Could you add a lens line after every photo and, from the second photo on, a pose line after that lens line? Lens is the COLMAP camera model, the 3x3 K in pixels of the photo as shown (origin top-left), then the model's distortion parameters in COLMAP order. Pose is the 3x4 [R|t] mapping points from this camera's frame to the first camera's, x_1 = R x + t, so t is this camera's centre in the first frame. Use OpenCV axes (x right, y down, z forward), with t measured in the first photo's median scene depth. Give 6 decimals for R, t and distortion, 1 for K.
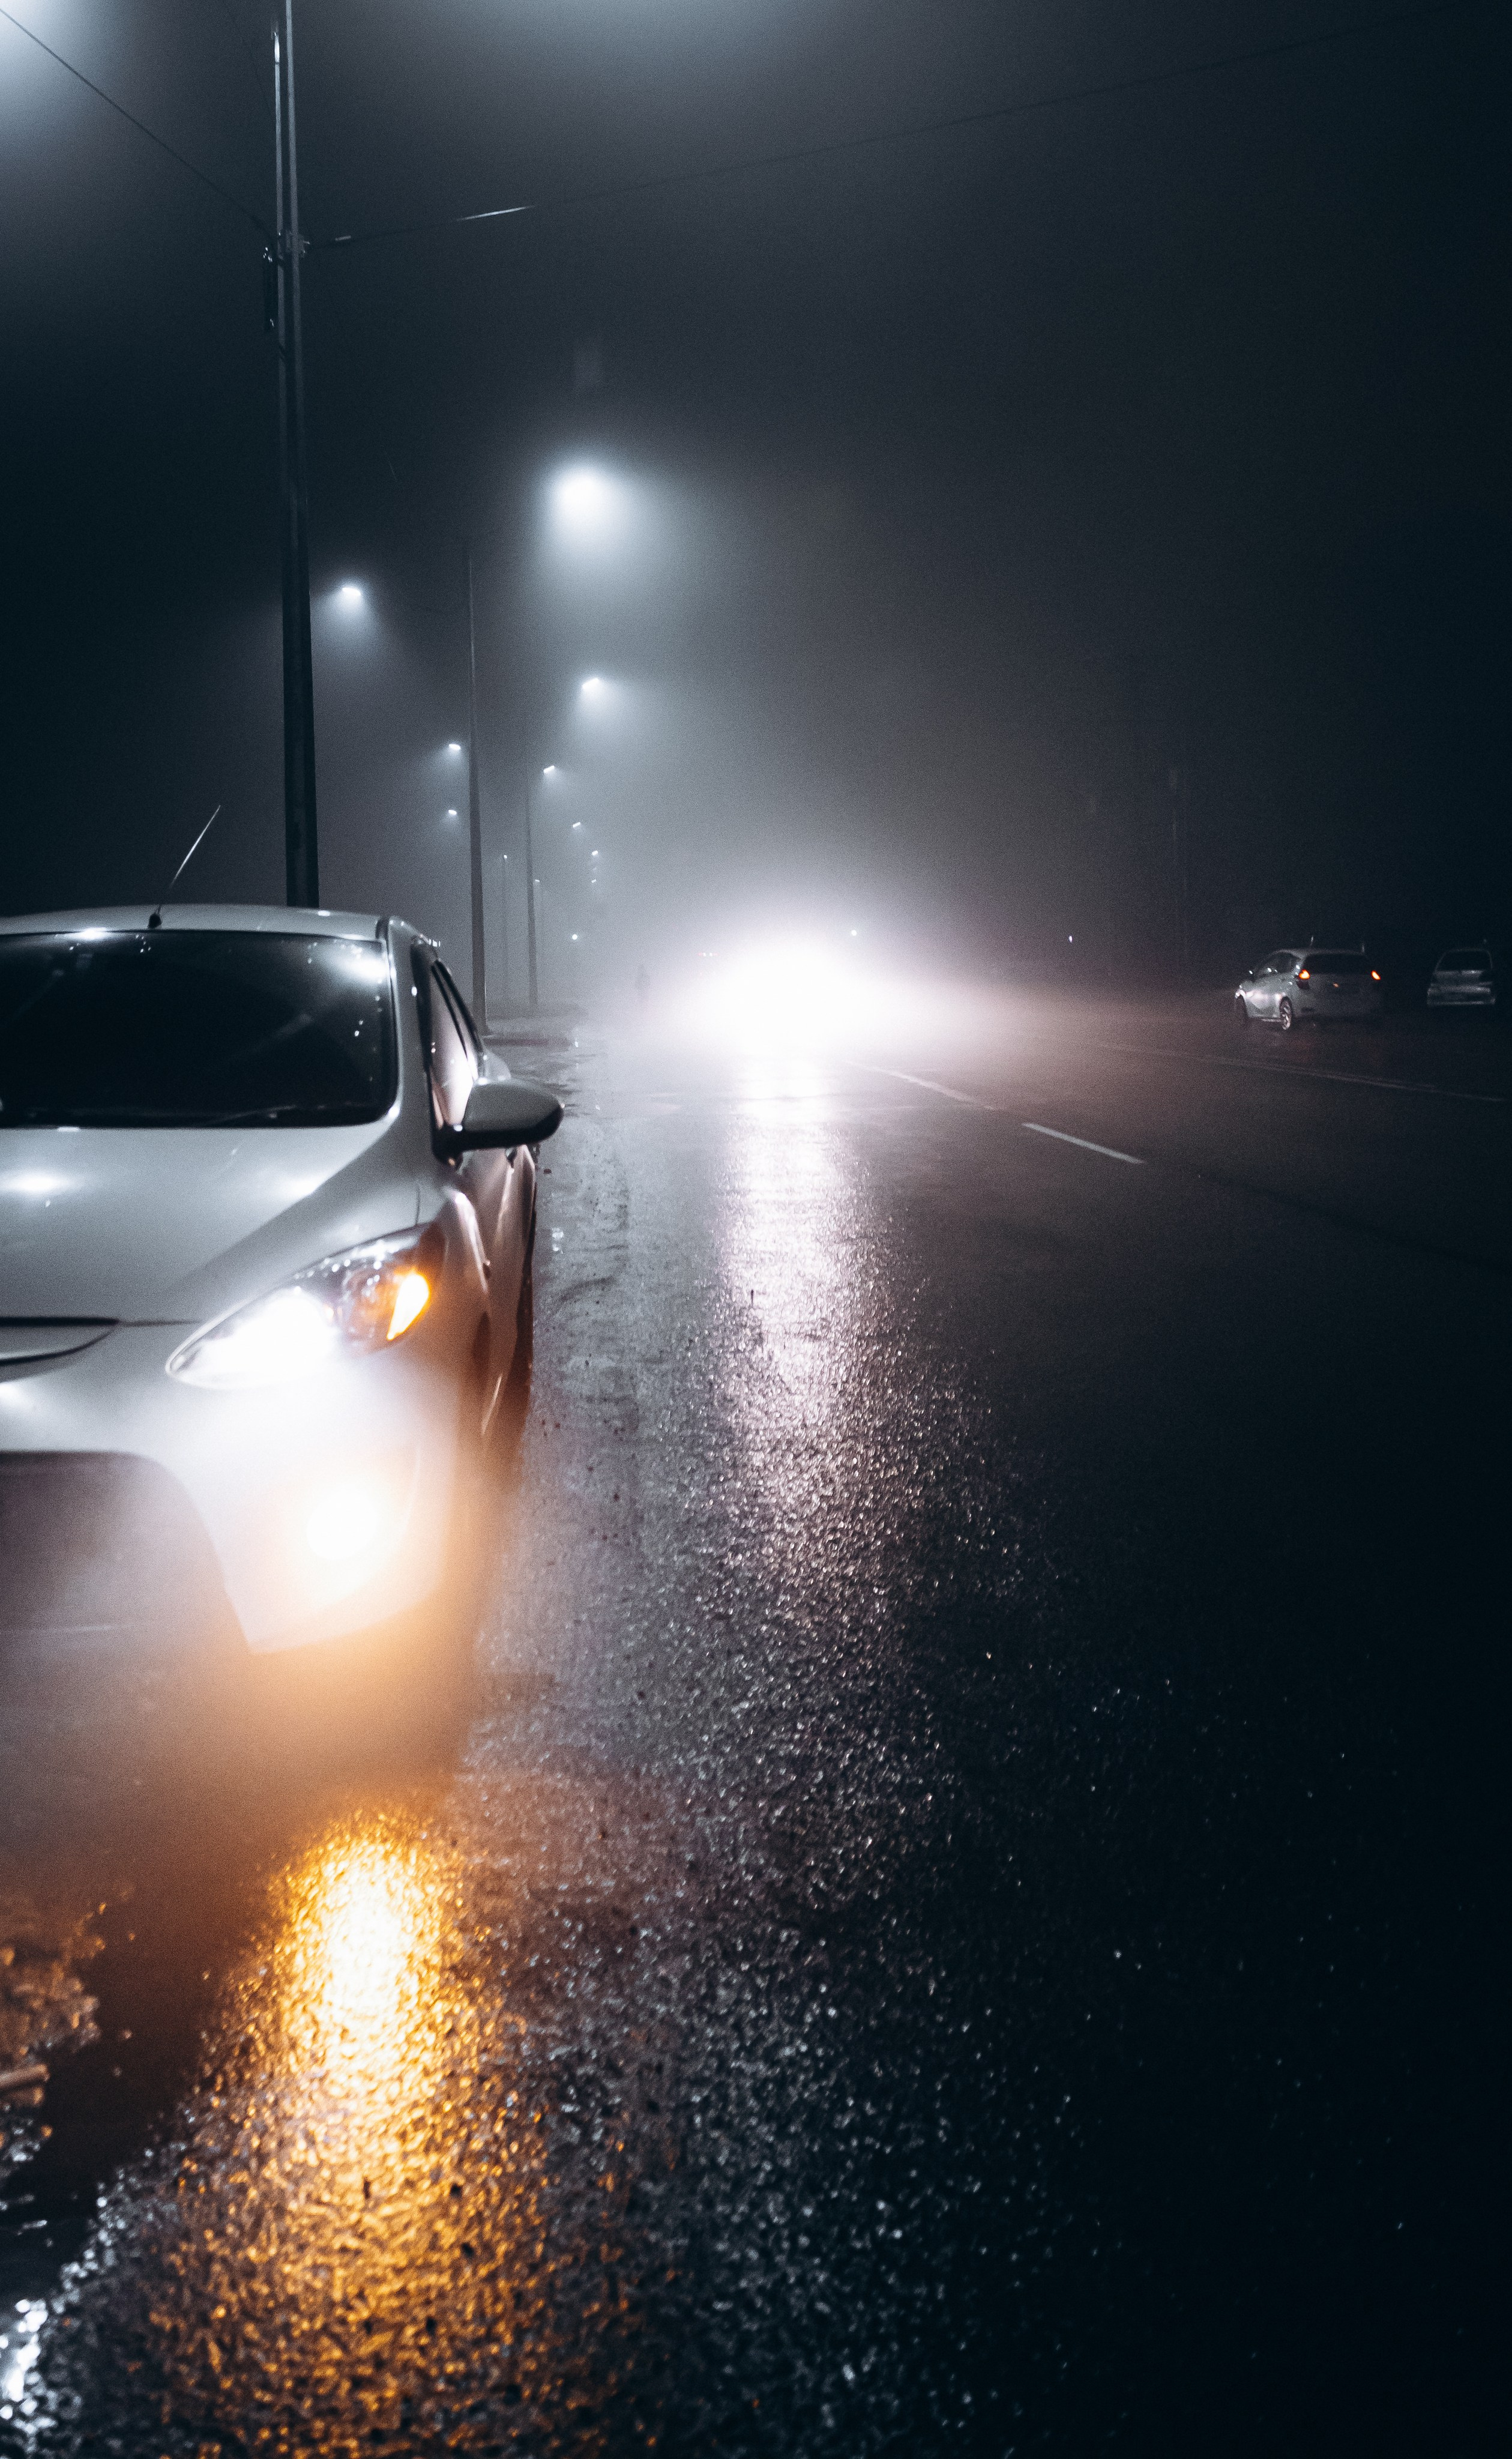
lens RADIAL K [[2048.5, 0, 586.6], [0, 2048.5, 1024.2], [0, 0, 1]] dist [-0.084594, 0.056886]
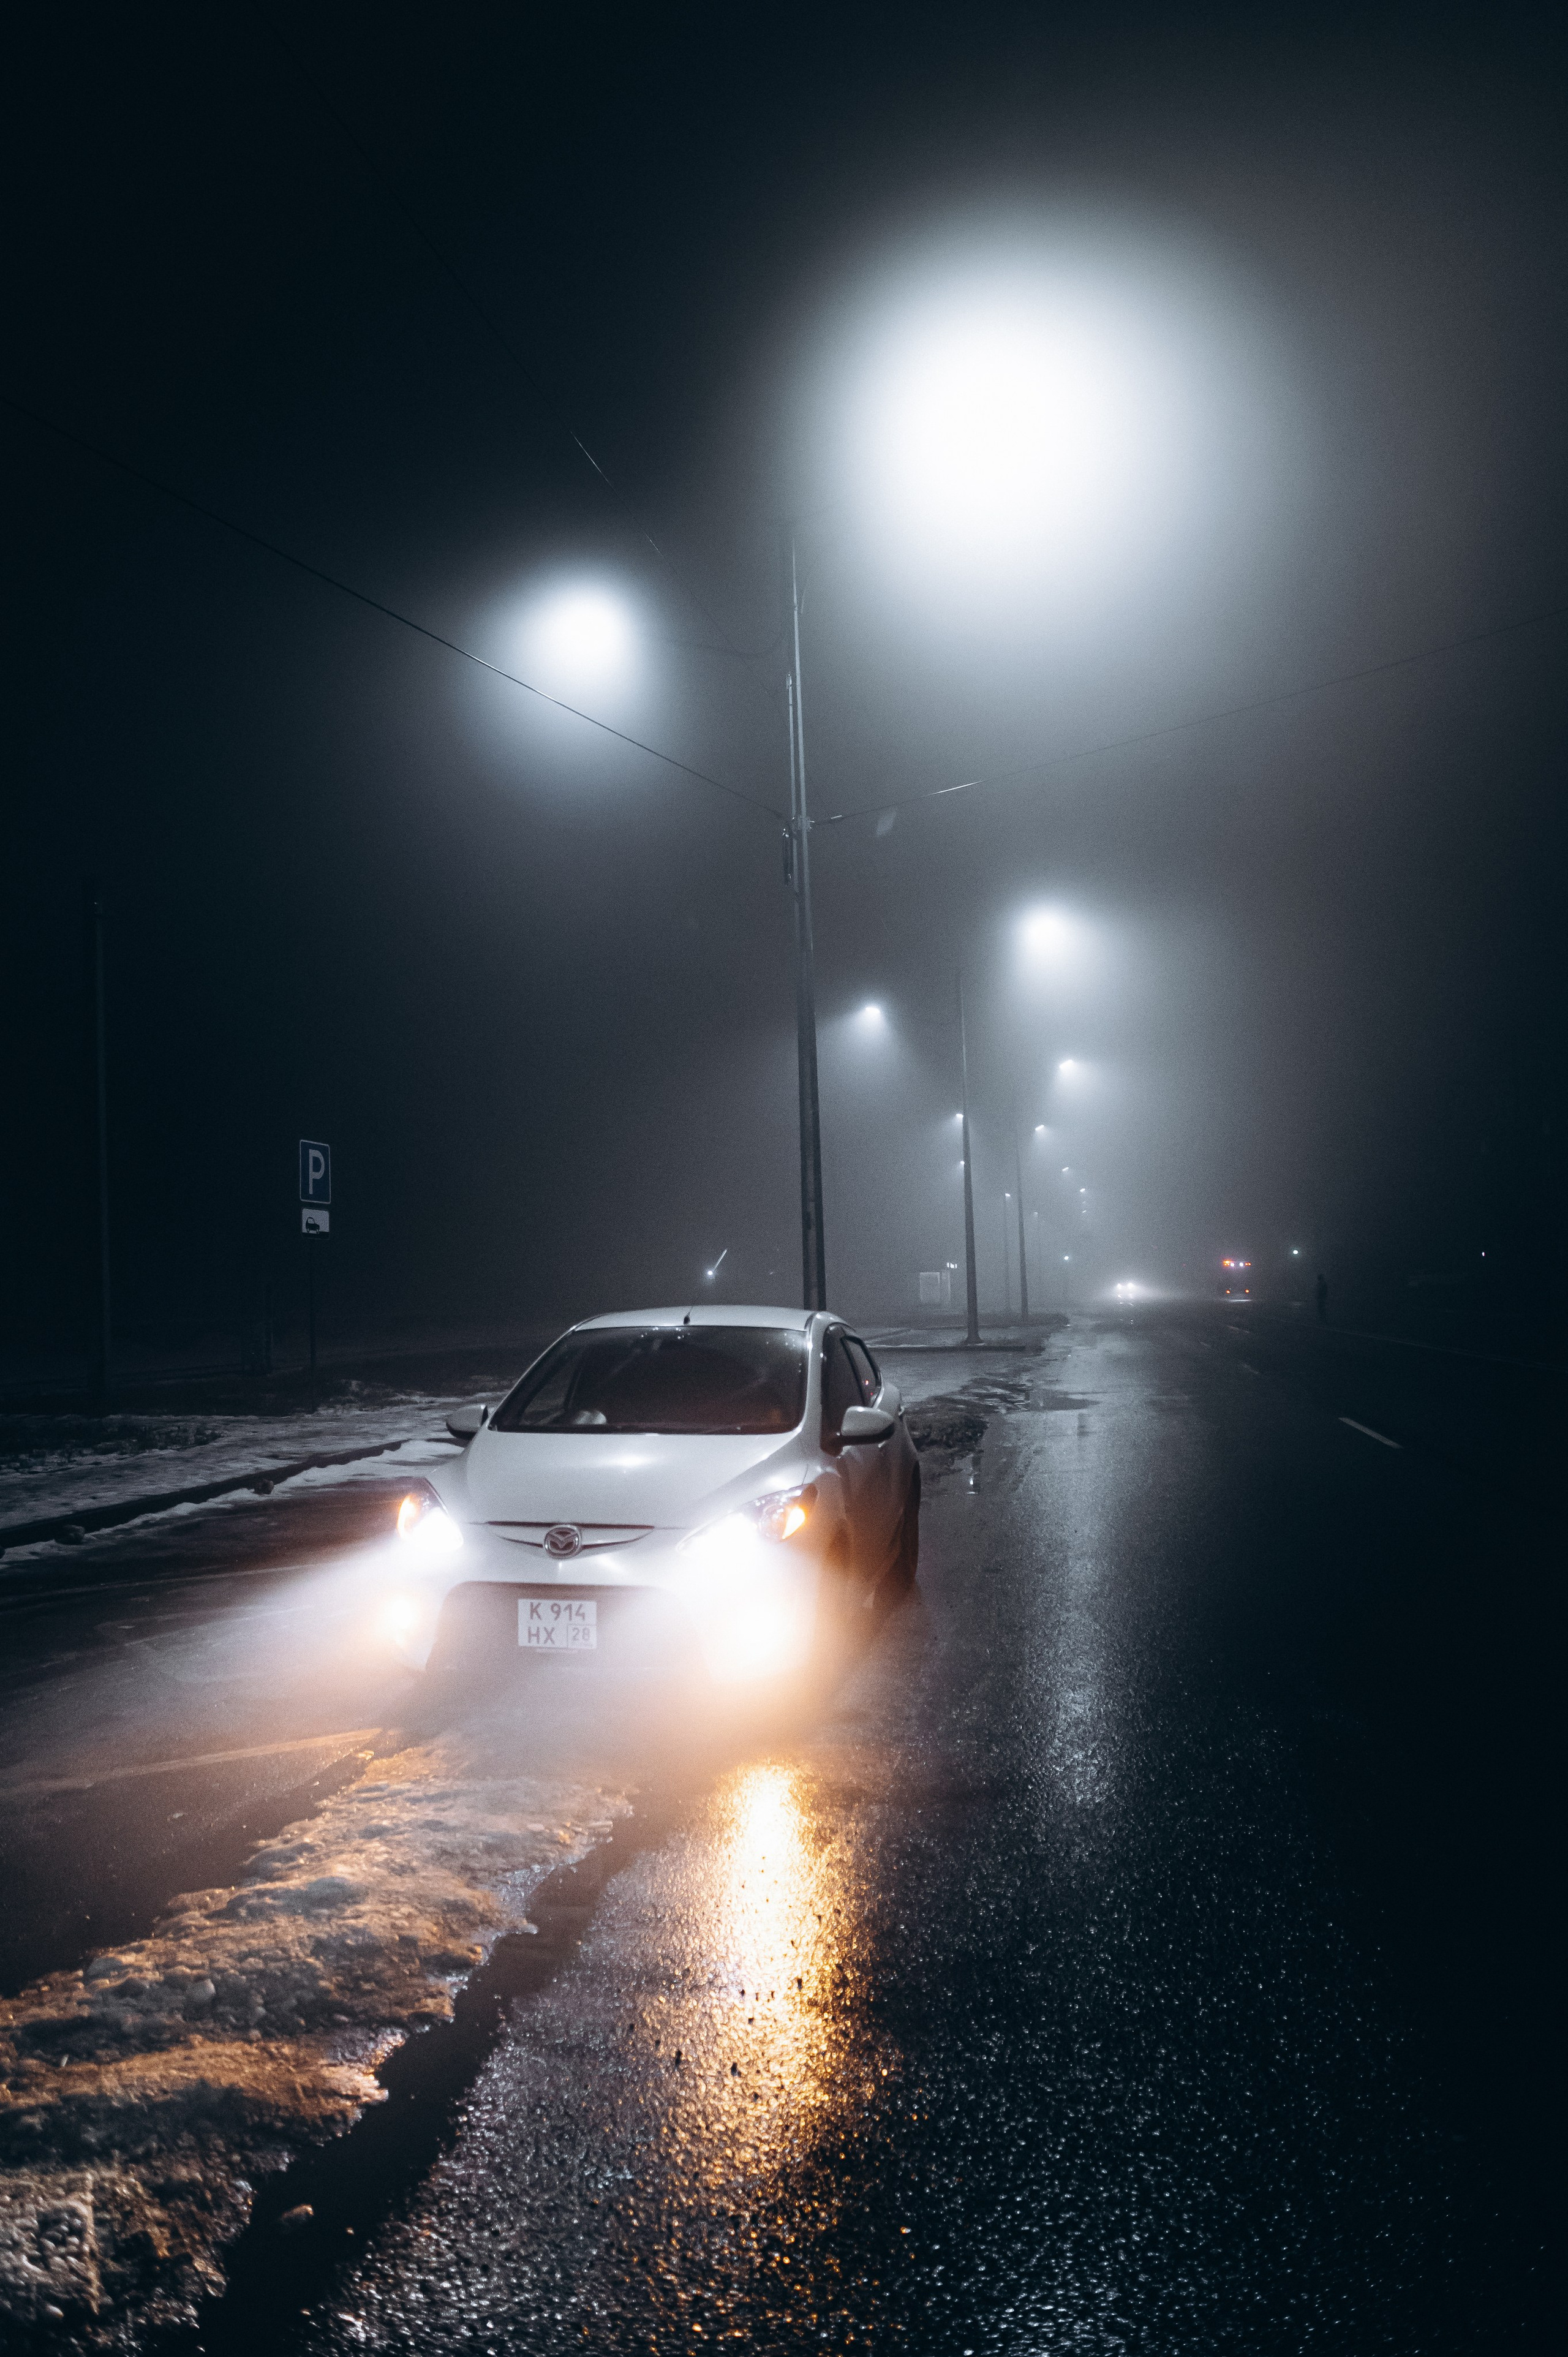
lens RADIAL K [[1653.1, 0, 784.0], [0, 1653.1, 1178.5], [0, 0, 1]] dist [-0.098717, 0.073246]
pose [[0.983635, -0.018861, -0.179182, 0.240232], [0.002819, 0.995995, -0.089368, -0.070769], [0.180150, 0.087400, 0.979749, -0.767228]]
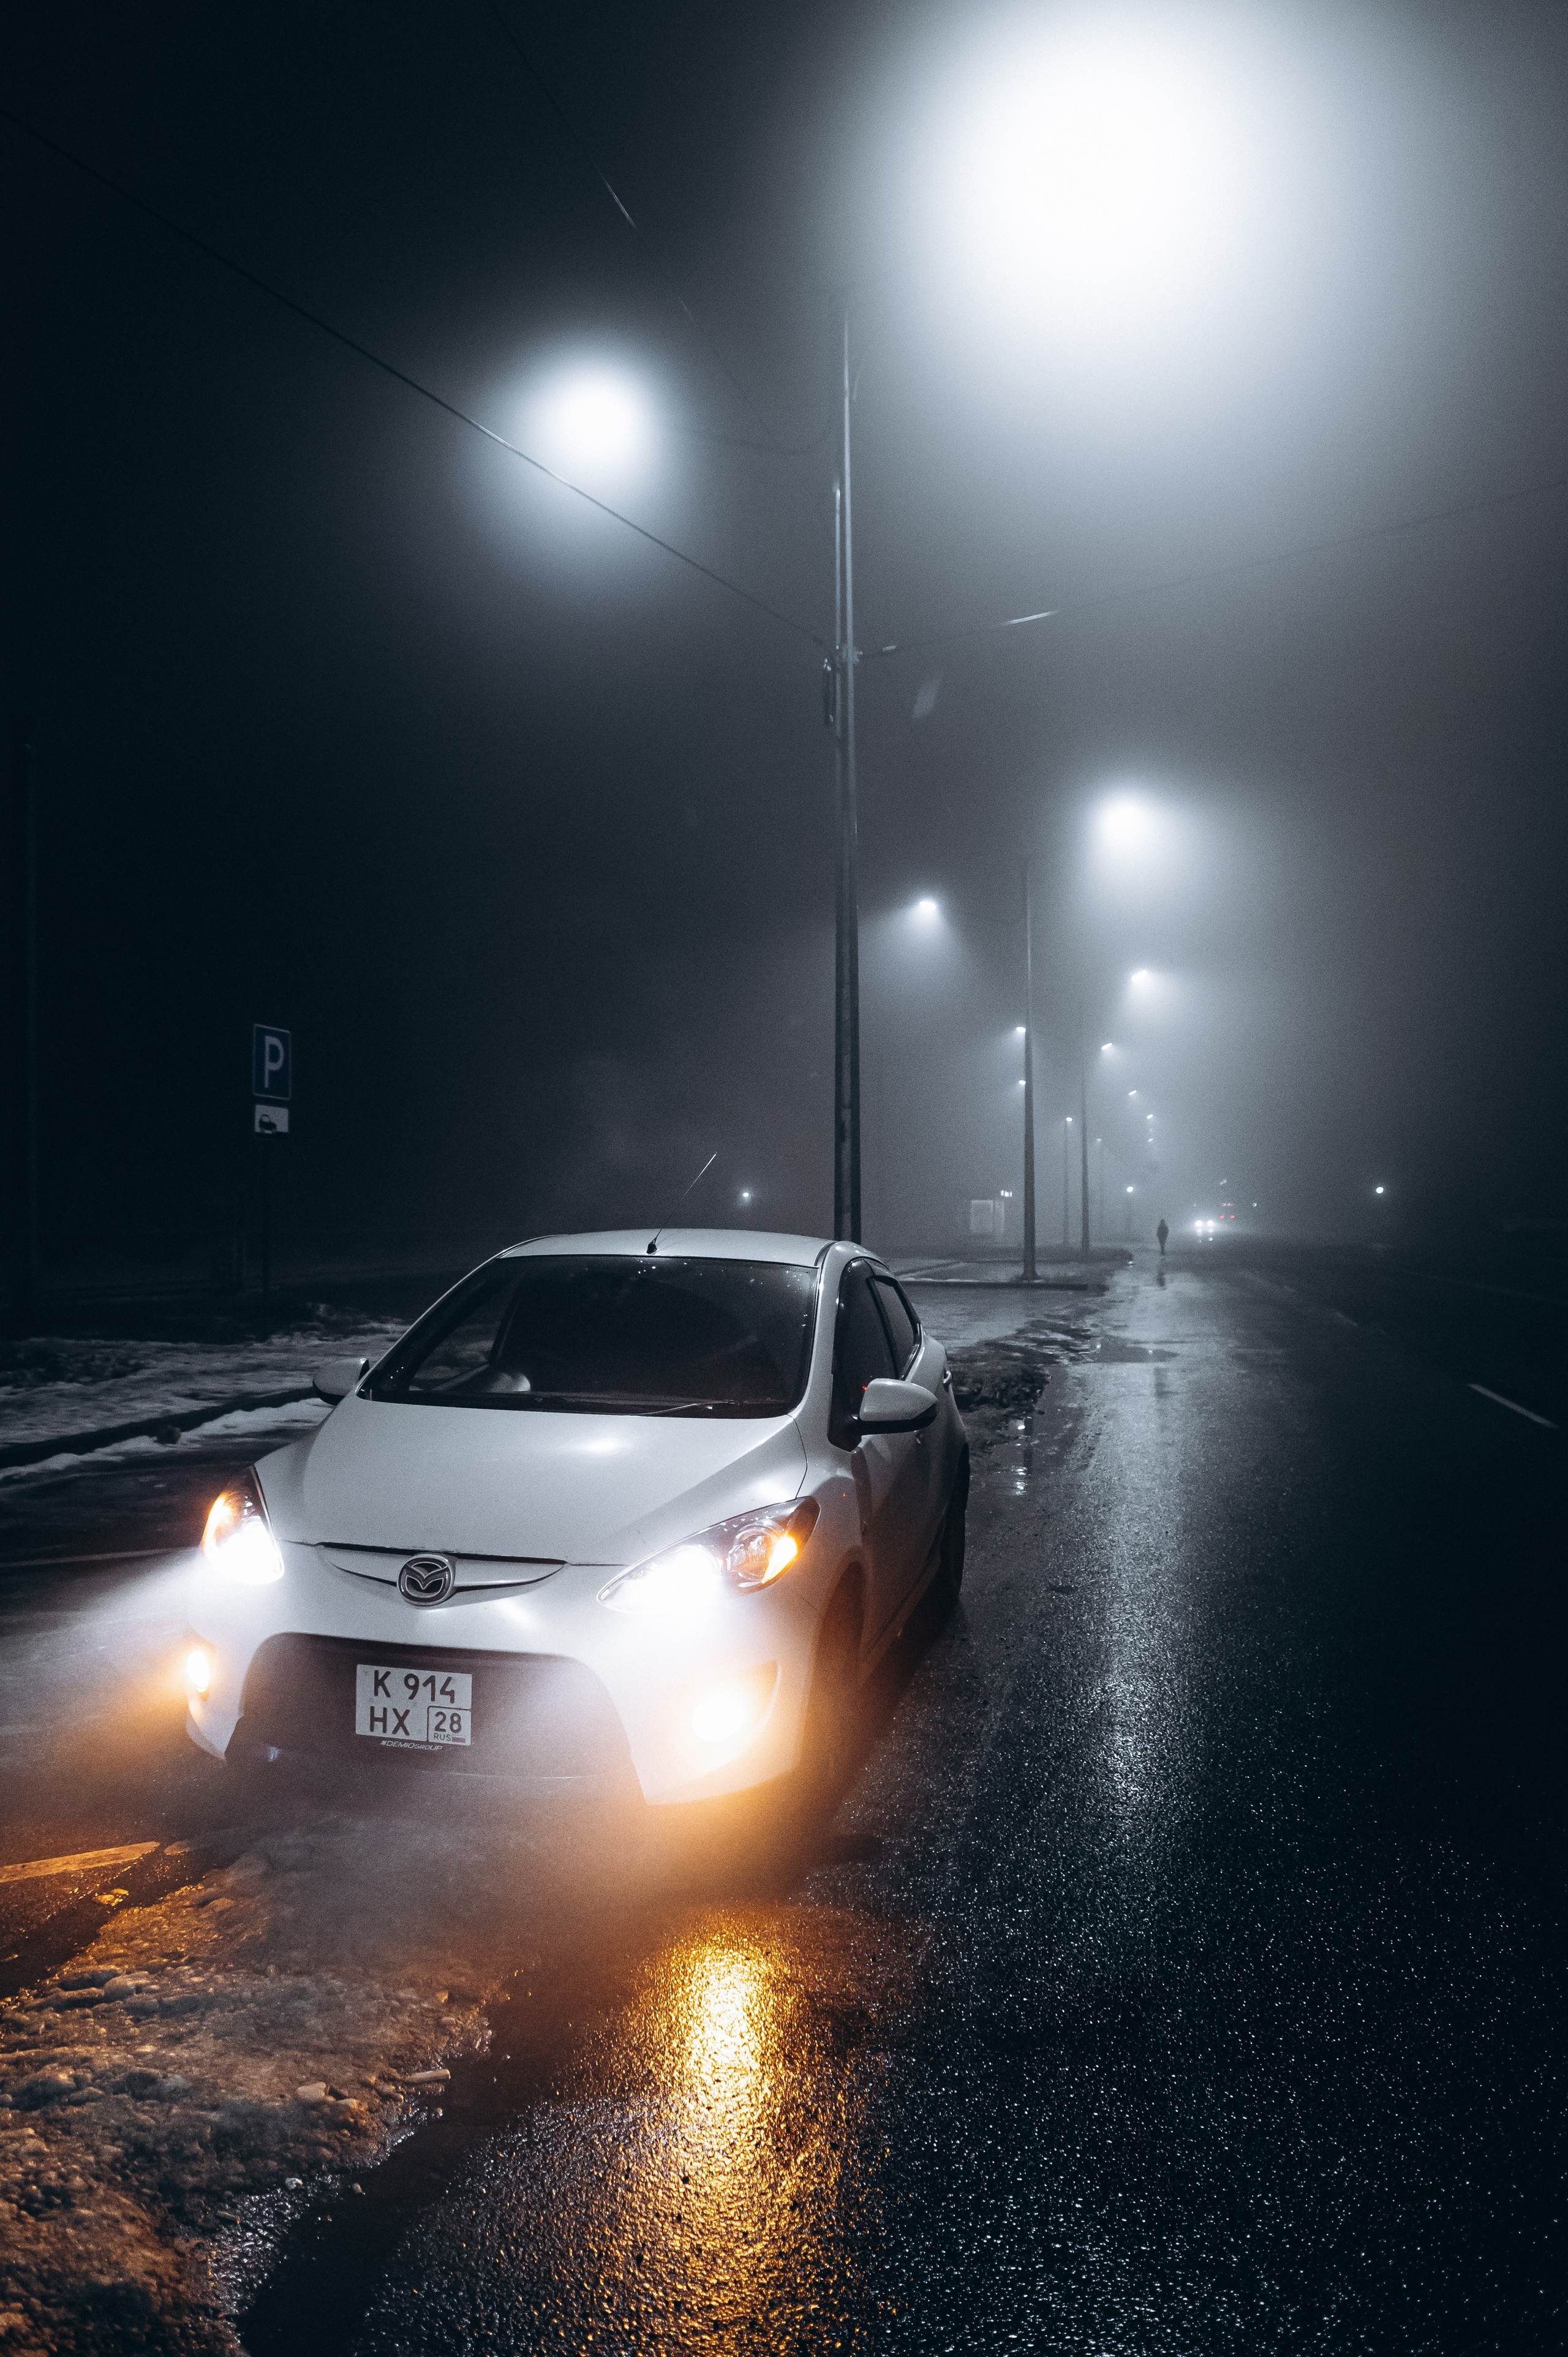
lens RADIAL K [[1755.9, 0, 784.0], [0, 1755.9, 1178.5], [0, 0, 1]] dist [-0.105253, 0.079543]
pose [[0.978867, 0.016147, -0.203859, 0.174028], [-0.025329, 0.998775, -0.042510, -0.078887], [0.202923, 0.046776, 0.978077, -0.186084]]
